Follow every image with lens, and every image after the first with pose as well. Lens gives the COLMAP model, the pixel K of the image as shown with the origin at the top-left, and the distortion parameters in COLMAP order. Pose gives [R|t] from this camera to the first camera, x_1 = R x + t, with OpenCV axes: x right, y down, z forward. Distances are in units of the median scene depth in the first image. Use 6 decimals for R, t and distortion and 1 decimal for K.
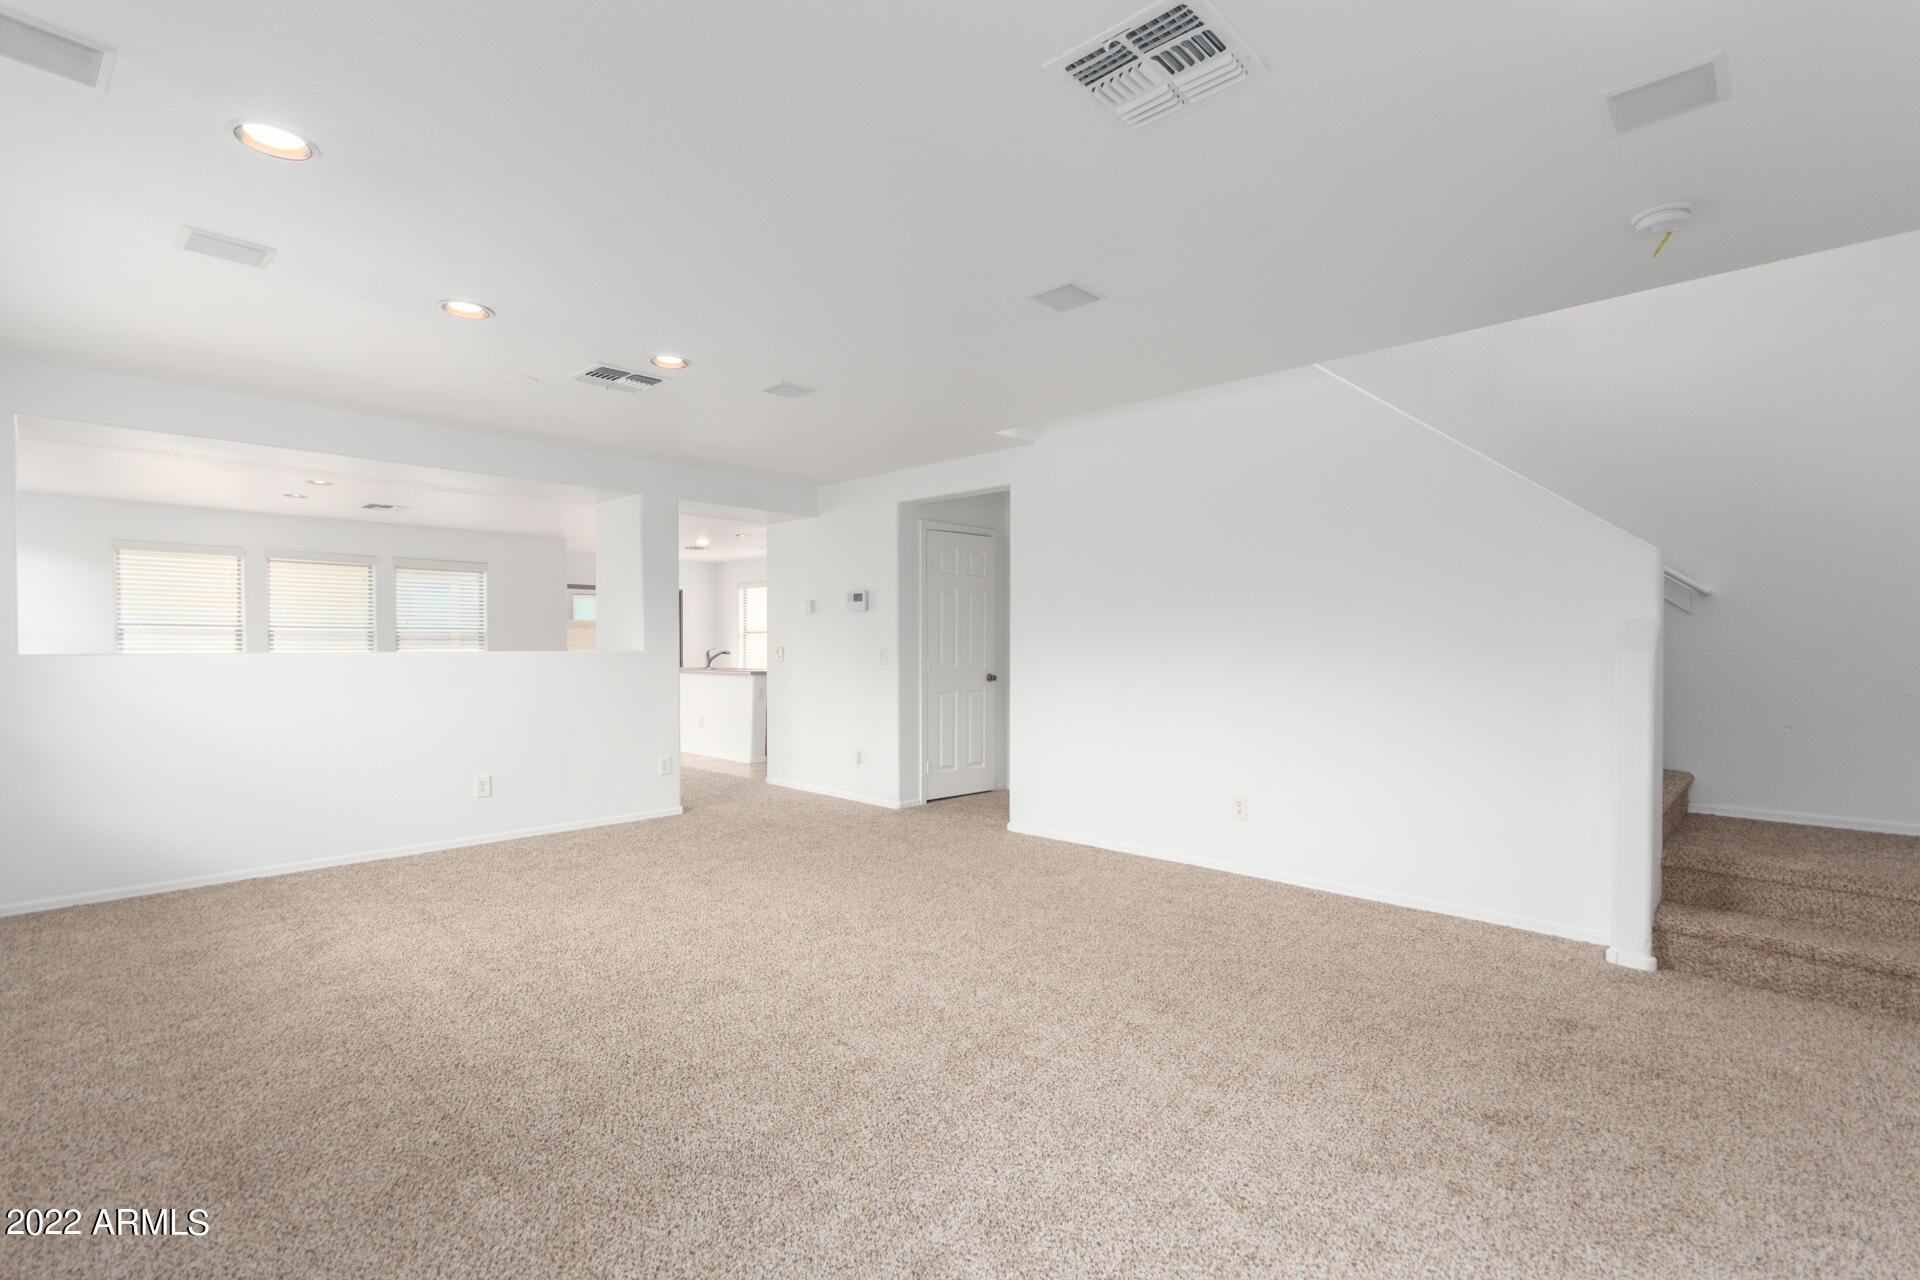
lens RADIAL K [[884.7, 0, 971.8], [0, 884.7, 646.6], [0, 0, 1]] dist [0.000717, 0.000152]
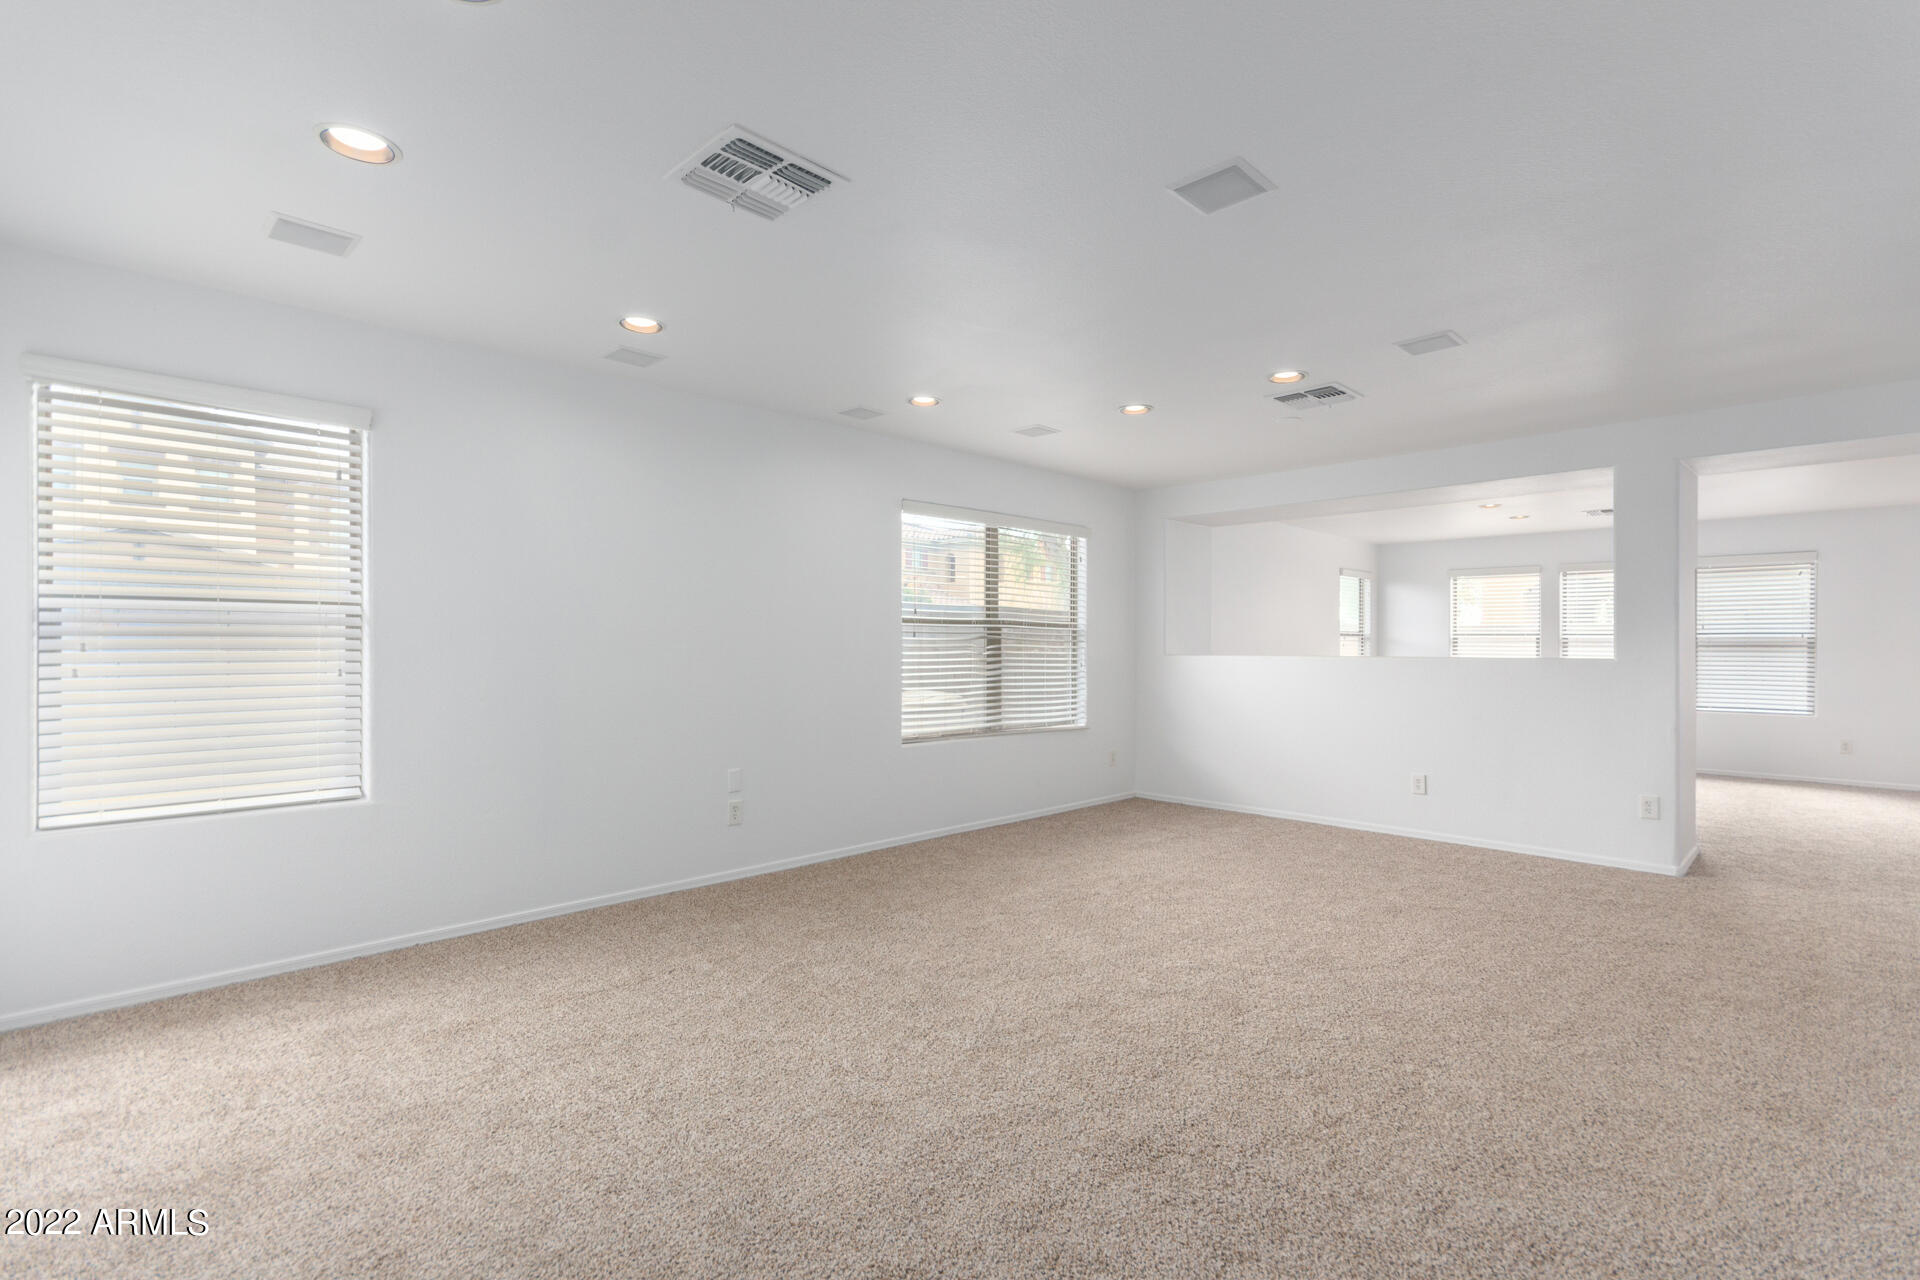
lens RADIAL K [[884.7, 0, 972.2], [0, 884.7, 644.9], [0, 0, 1]] dist [0.000717, 0.000152]
pose [[-0.041343, -0.005792, -0.999128, 0.535755], [-0.001865, 0.999982, -0.005719, -0.002324], [0.999143, 0.001627, -0.041353, 0.505250]]
